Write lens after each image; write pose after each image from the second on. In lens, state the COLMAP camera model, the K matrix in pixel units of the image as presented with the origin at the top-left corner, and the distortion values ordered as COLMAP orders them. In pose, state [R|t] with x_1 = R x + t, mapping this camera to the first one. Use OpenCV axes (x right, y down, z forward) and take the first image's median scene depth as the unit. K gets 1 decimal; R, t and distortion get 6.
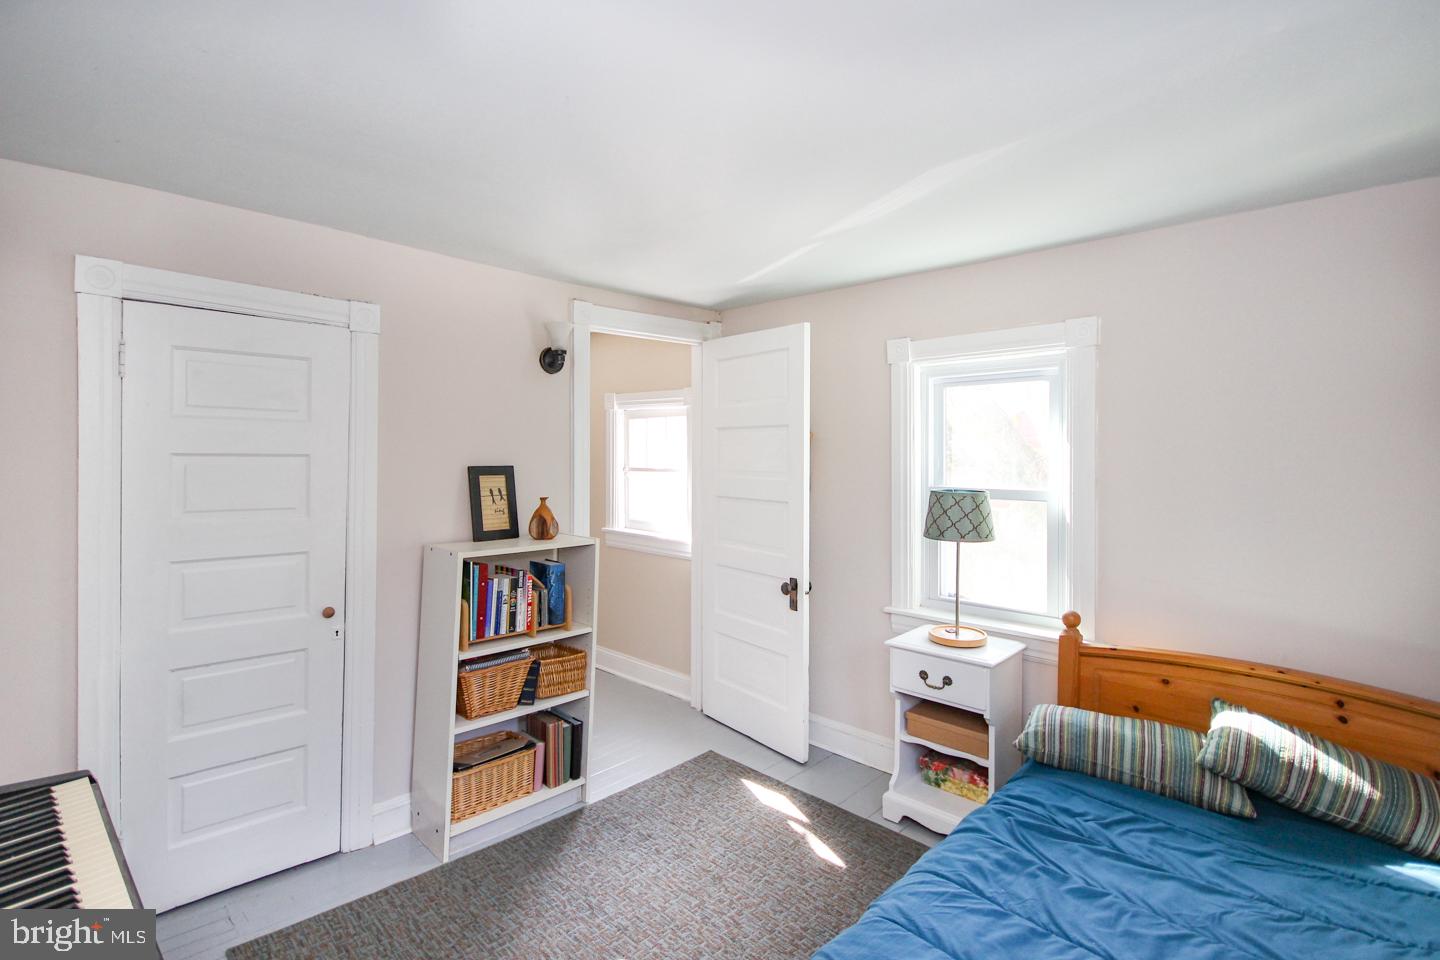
lens RADIAL K [[705.8, 0, 720.1], [0, 705.8, 457.8], [0, 0, 1]] dist [-0.034077, -0.000071]
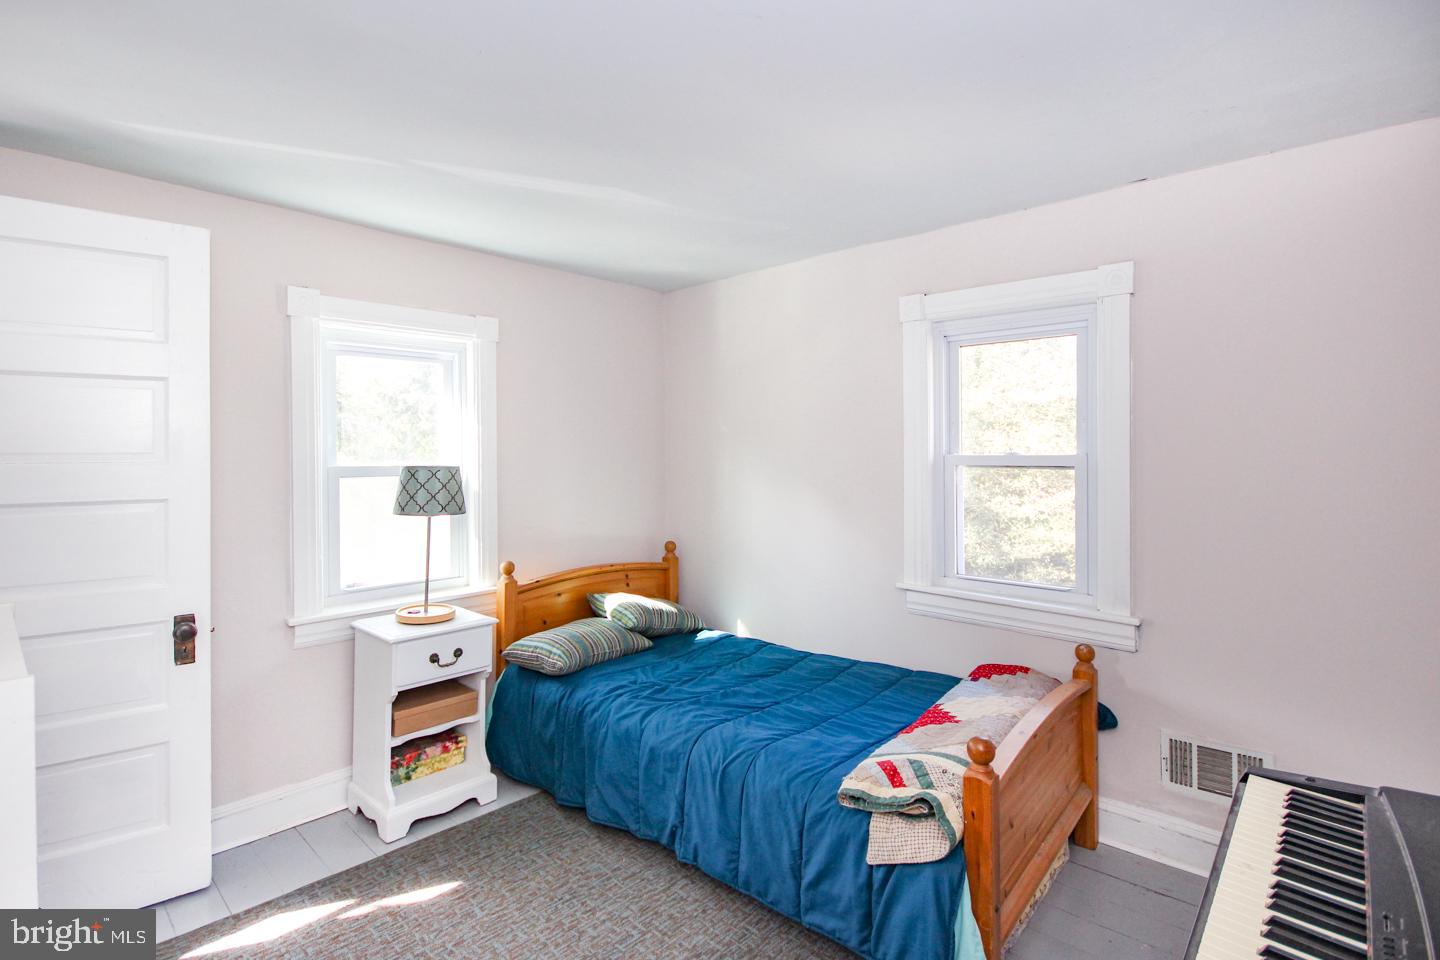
lens RADIAL K [[700.4, 0, 711.1], [0, 700.4, 468.7], [0, 0, 1]] dist [-0.005780, -0.000417]
pose [[-0.048226, -0.030820, 0.998361, -0.670465], [0.003807, 0.999511, 0.031039, 0.021208], [-0.998829, 0.005298, -0.048085, 0.659777]]
